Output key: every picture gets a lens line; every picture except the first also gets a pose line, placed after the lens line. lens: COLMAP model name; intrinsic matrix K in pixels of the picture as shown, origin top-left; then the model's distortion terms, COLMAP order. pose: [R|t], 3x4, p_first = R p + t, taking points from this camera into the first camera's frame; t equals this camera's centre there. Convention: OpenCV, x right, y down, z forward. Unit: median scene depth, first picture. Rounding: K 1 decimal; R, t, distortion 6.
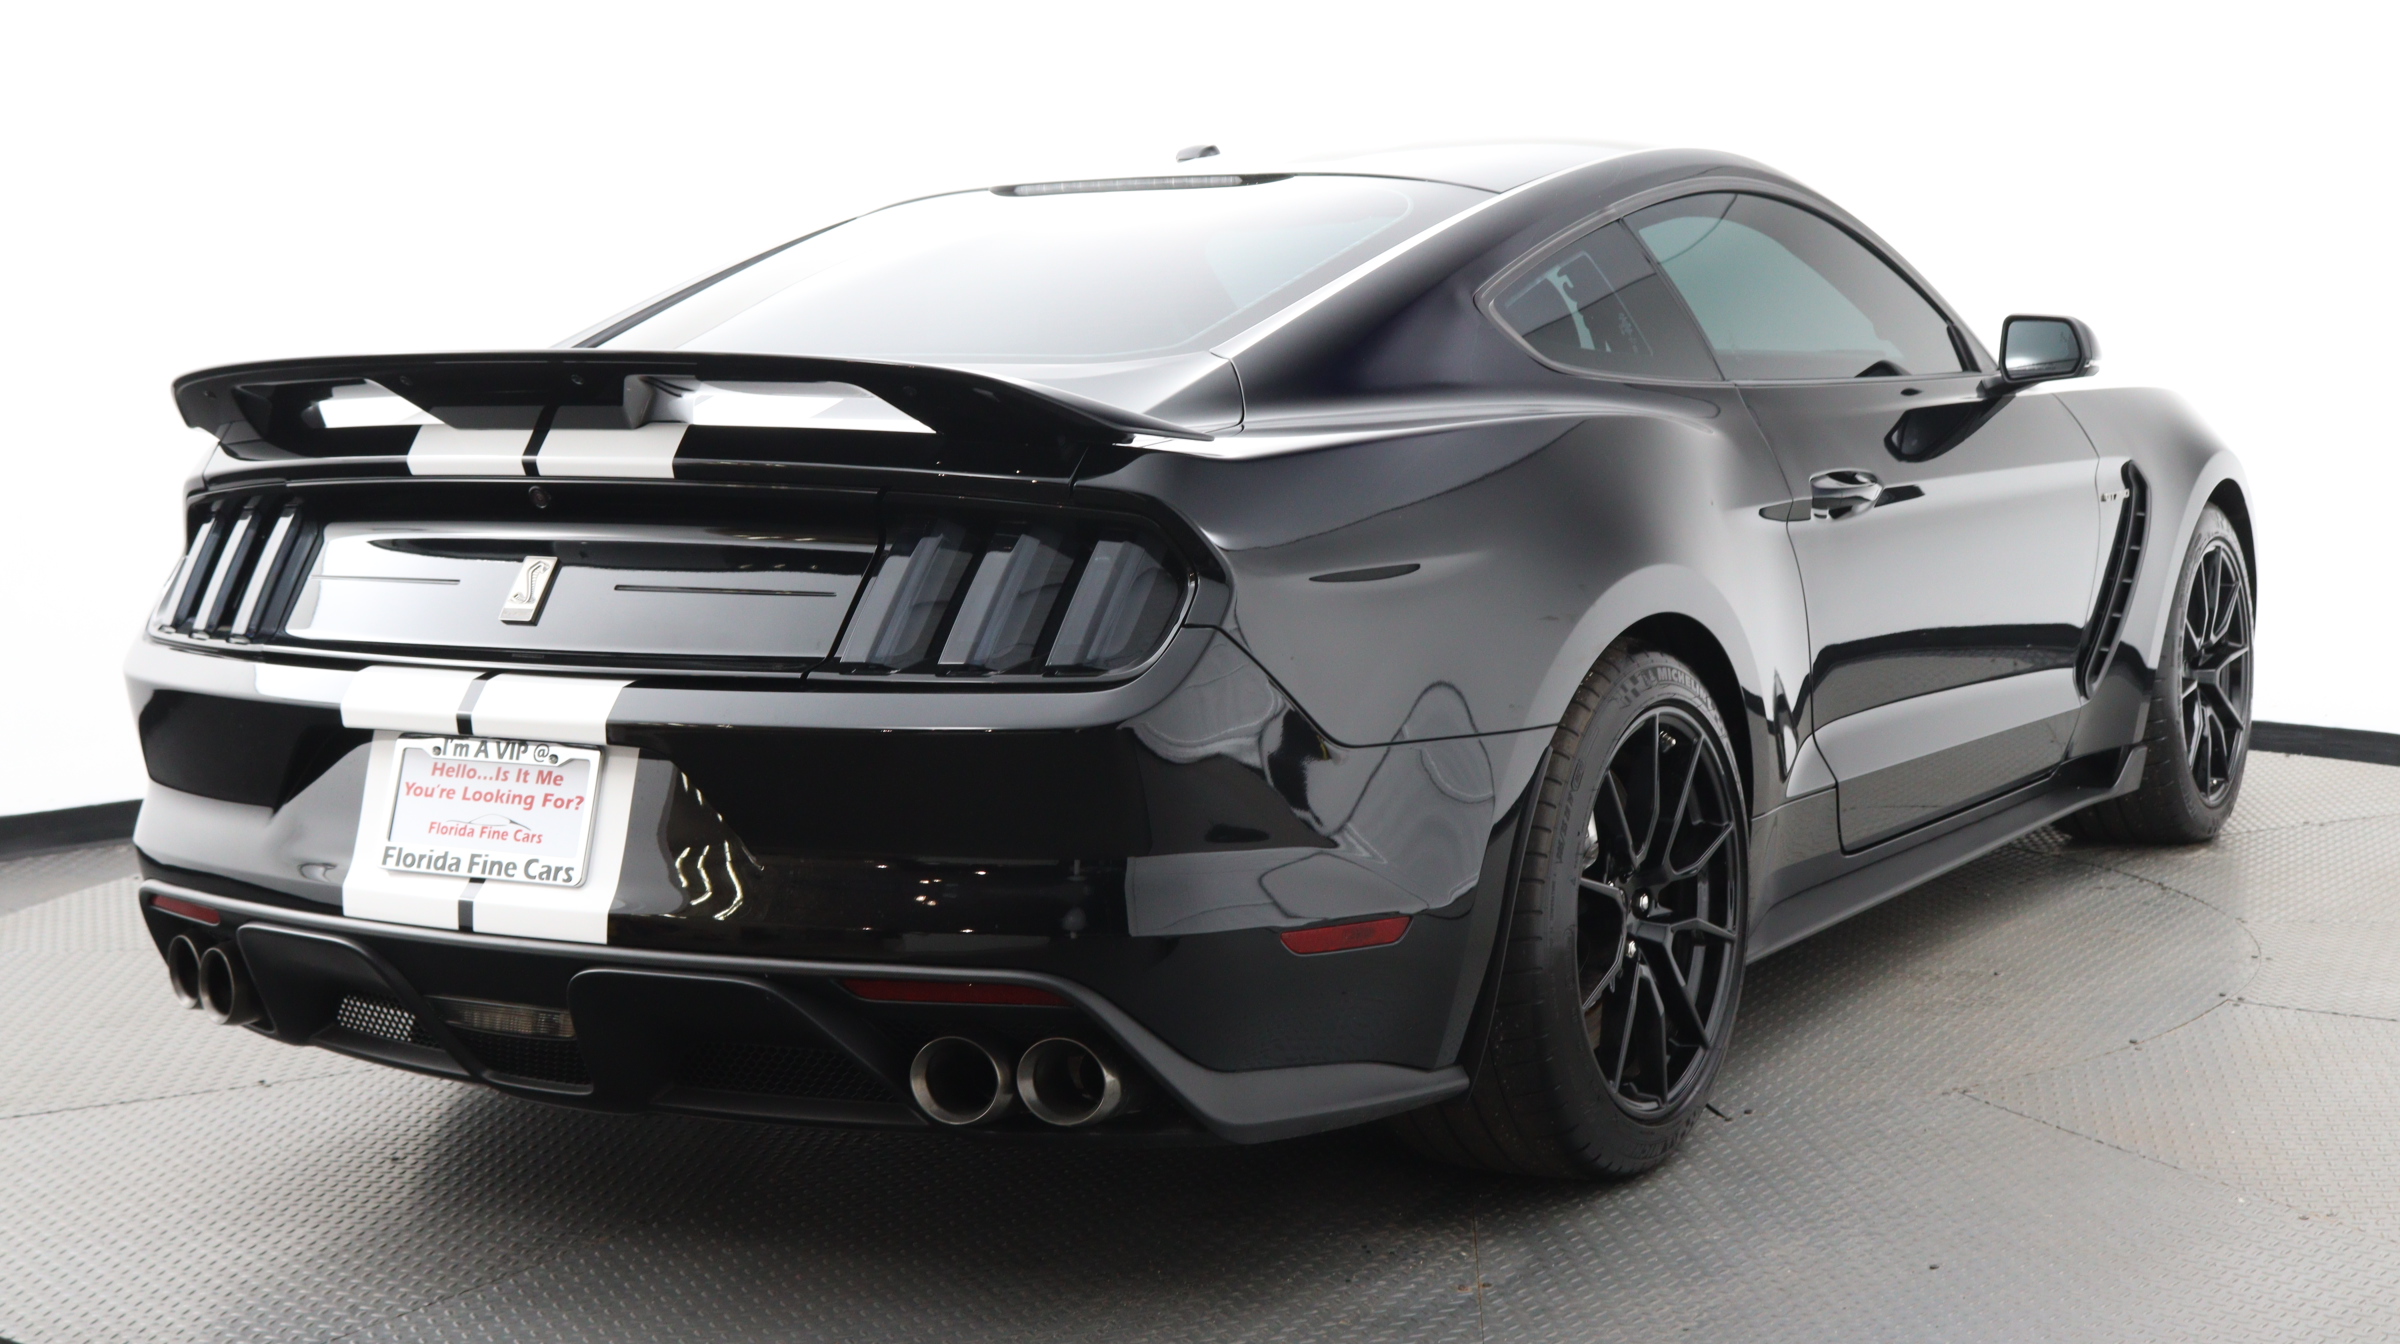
lens RADIAL K [[3765.2, 0, 1194.4], [0, 3765.2, 671.9], [0, 0, 1]] dist [0.103623, 0.000000]
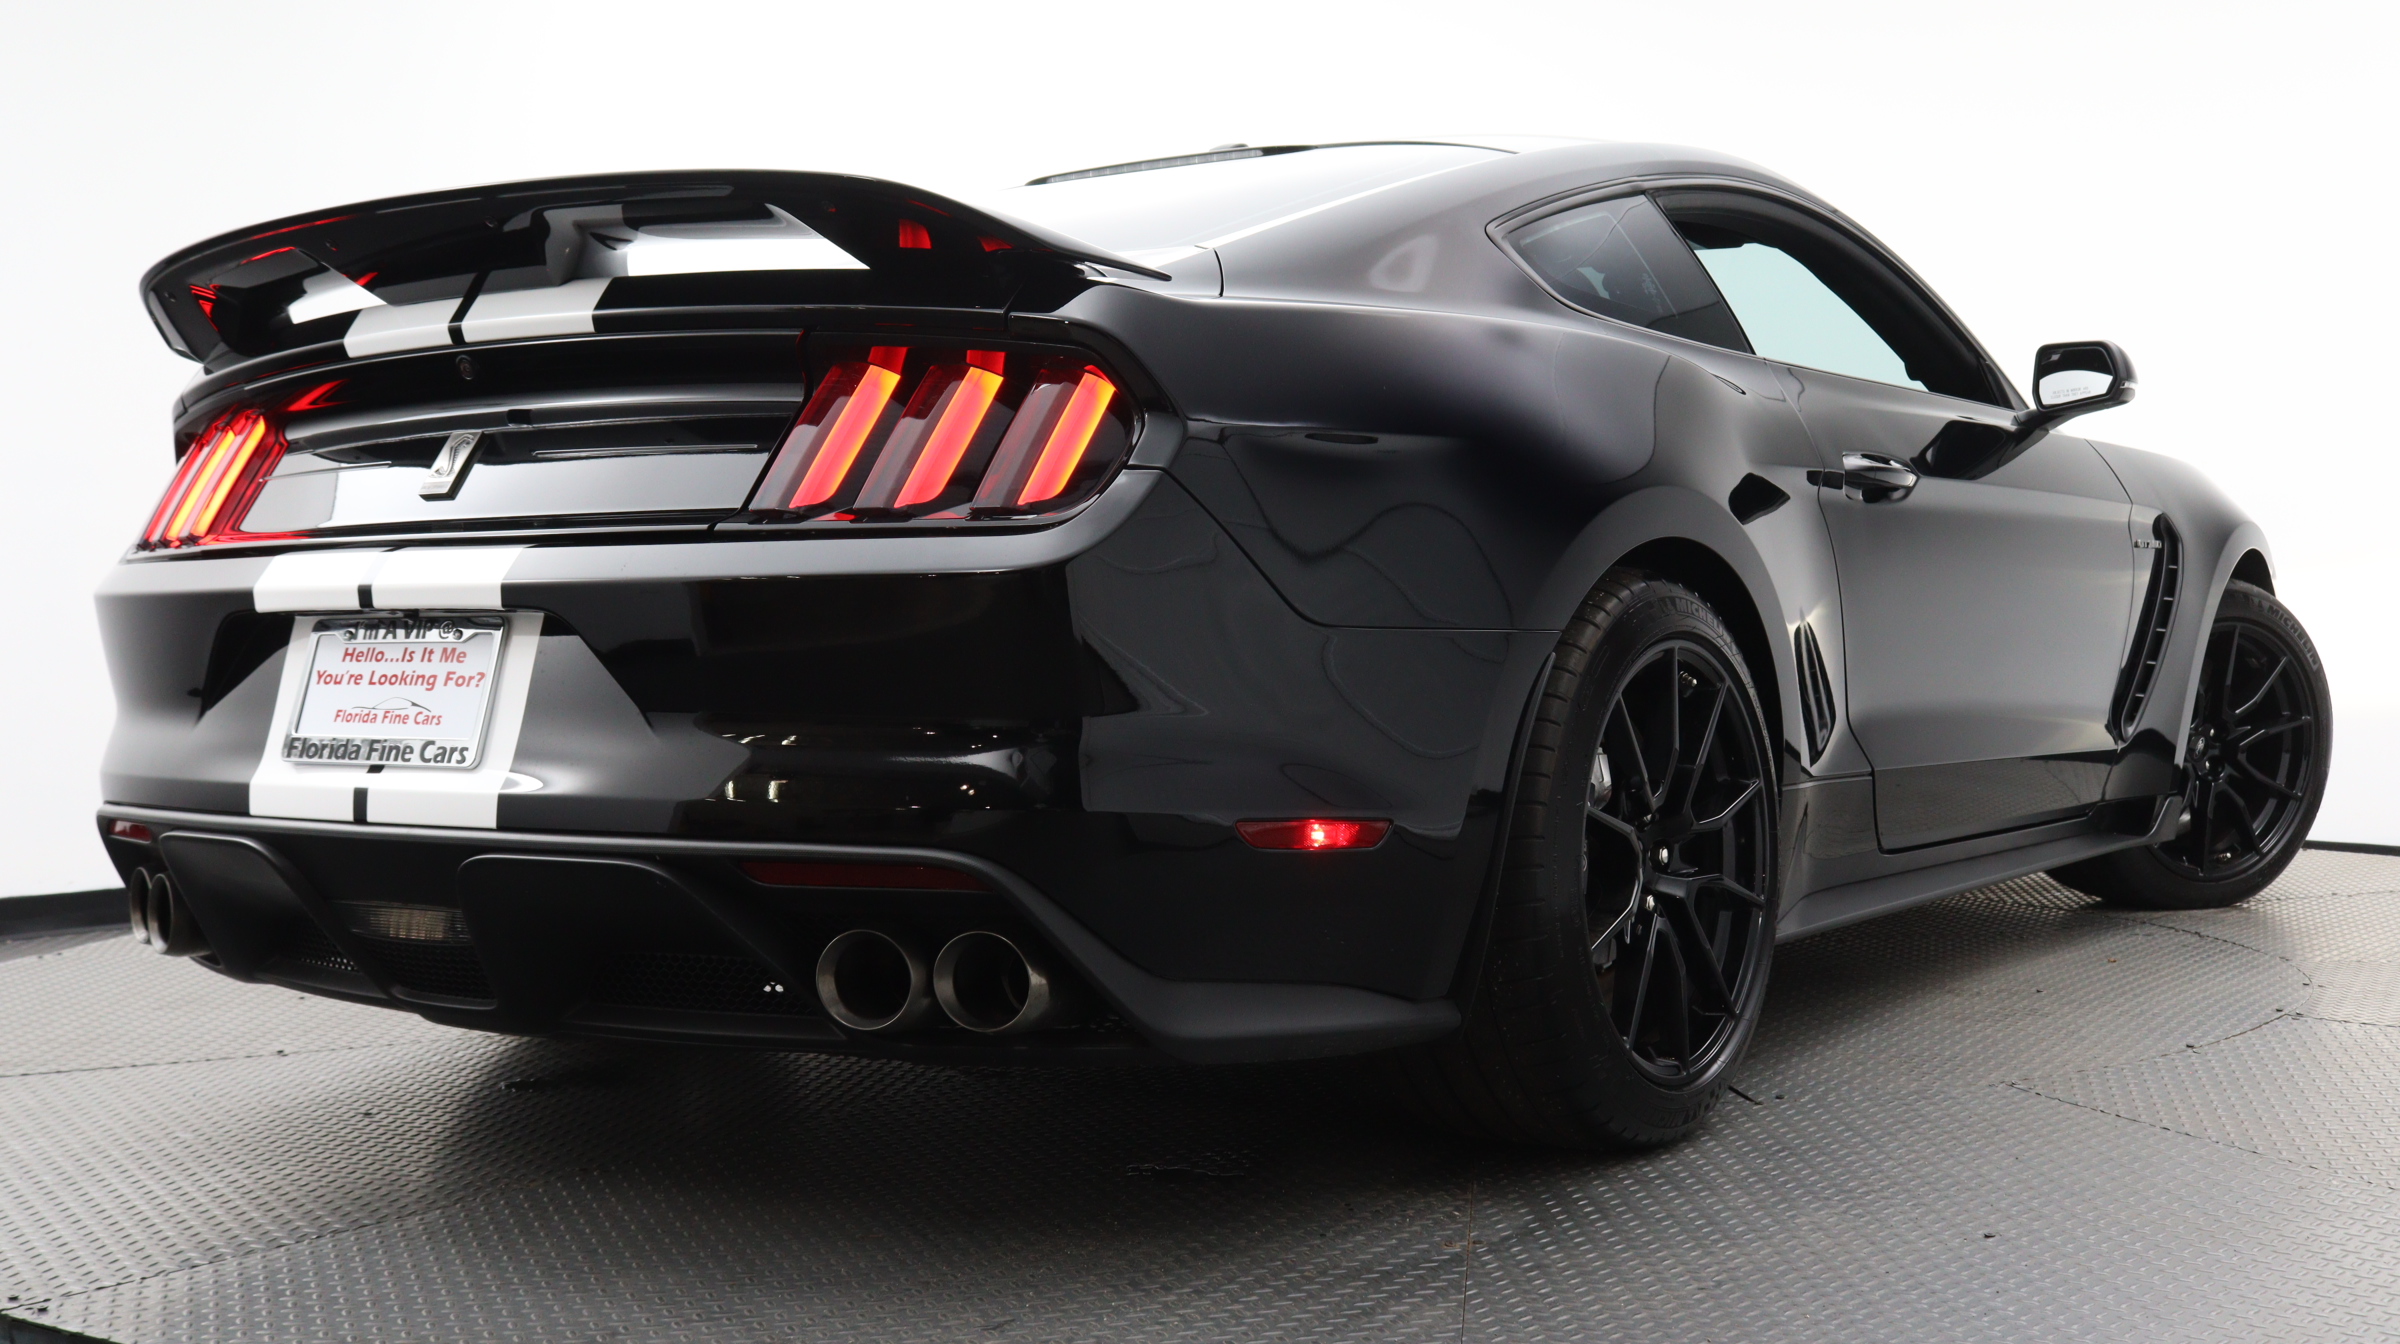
lens RADIAL K [[2809.7, 0, 1185.3], [0, 2809.7, 689.7], [0, 0, 1]] dist [0.076870, 0.000000]
pose [[0.997508, 0.009658, -0.069892, 0.053610], [-0.015851, 0.995941, -0.088604, 0.091817], [0.068752, 0.089491, 0.993612, 0.320119]]
